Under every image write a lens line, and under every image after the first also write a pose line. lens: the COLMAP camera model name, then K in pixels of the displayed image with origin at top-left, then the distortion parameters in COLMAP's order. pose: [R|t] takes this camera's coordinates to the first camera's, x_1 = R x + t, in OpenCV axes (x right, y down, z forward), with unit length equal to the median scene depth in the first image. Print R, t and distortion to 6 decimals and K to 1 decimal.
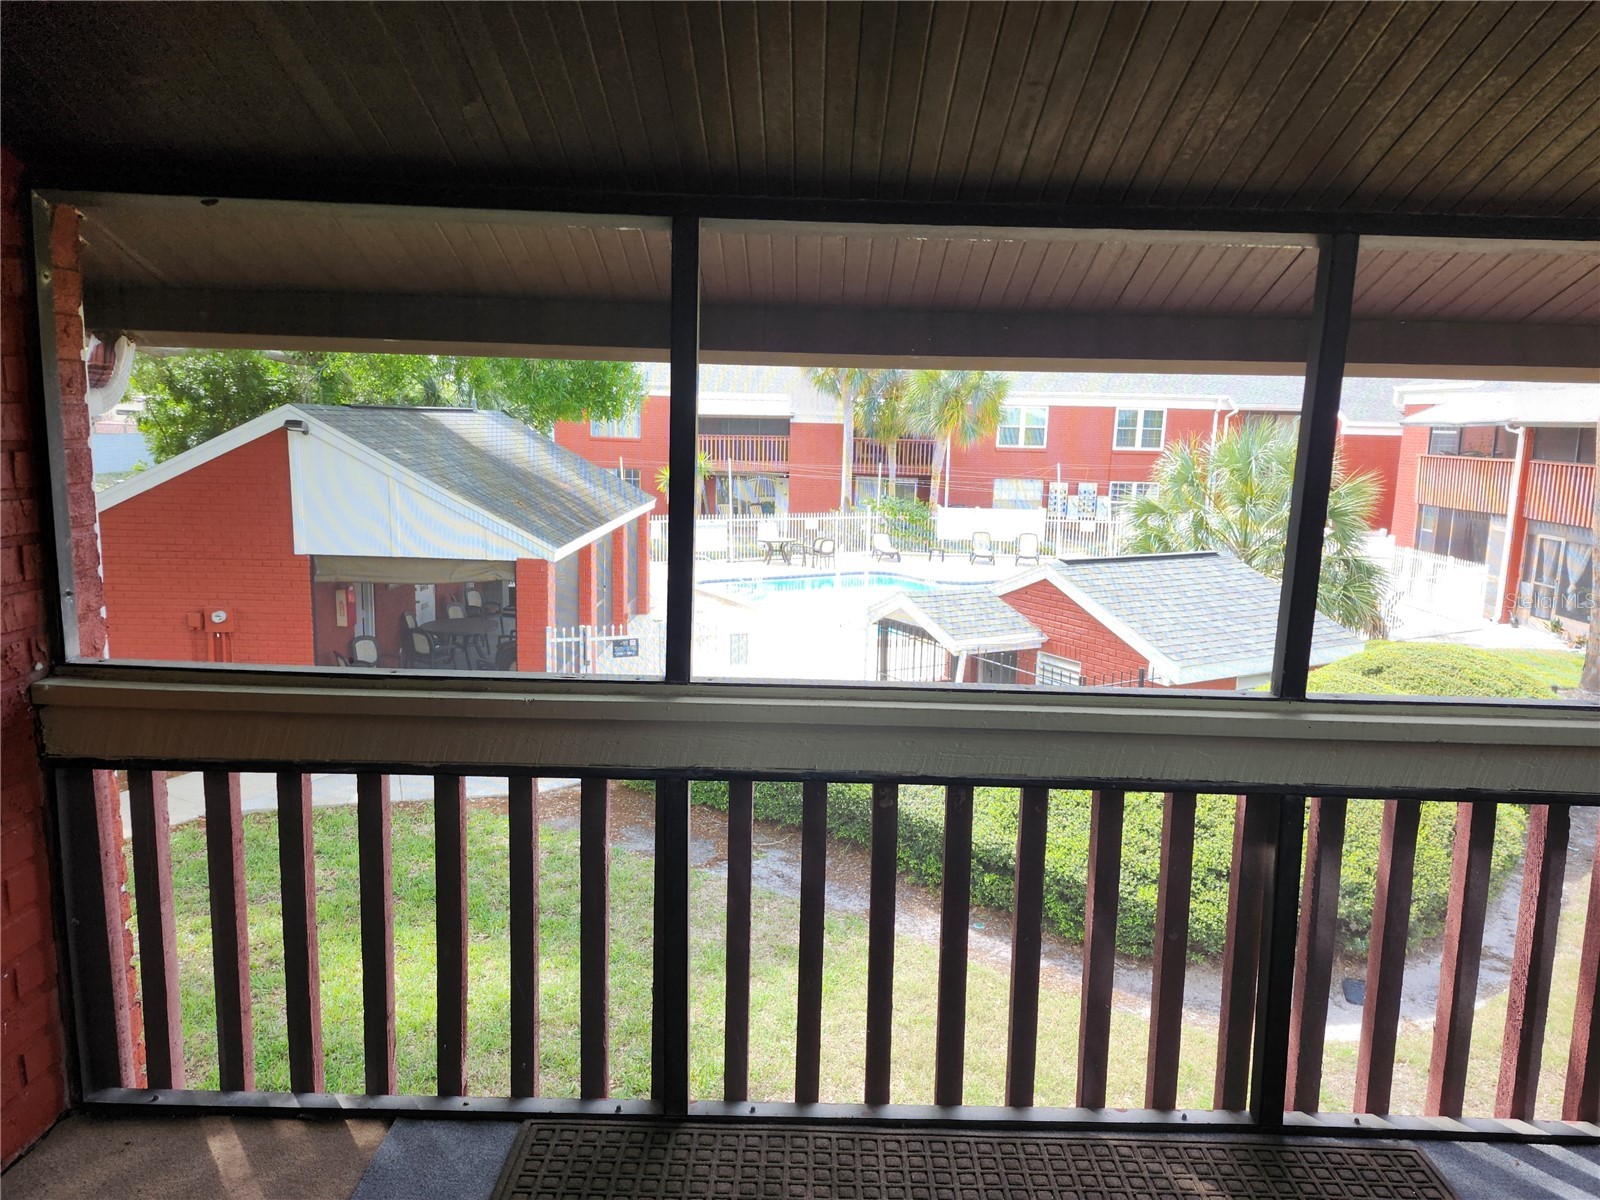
lens RADIAL K [[1093.3, 0, 823.6], [0, 1093.3, 596.6], [0, 0, 1]] dist [0.097508, -0.103209]
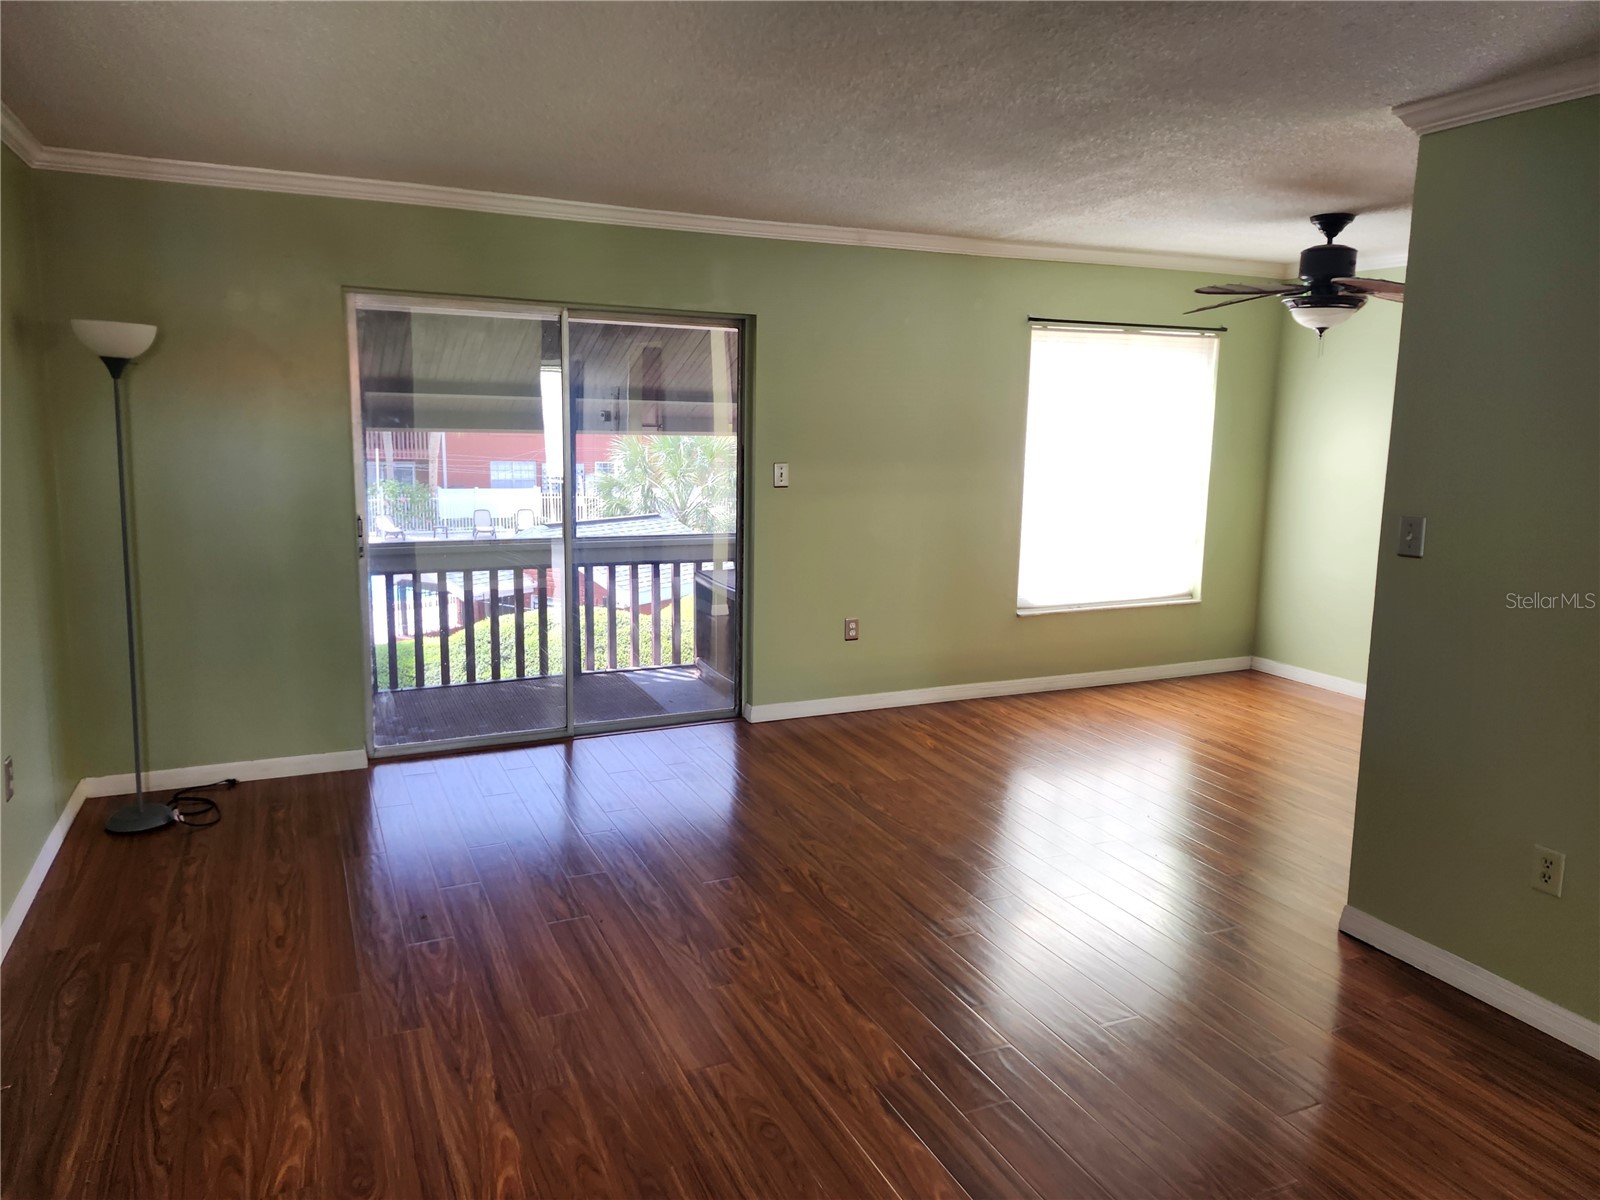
lens RADIAL K [[1108.3, 0, 814.0], [0, 1108.3, 587.3], [0, 0, 1]] dist [0.085533, -0.086149]
pose [[0.908363, -0.073138, 0.411738, -0.019509], [0.069613, 0.997296, 0.023574, 0.014838], [-0.412348, 0.007248, 0.910997, -0.154496]]
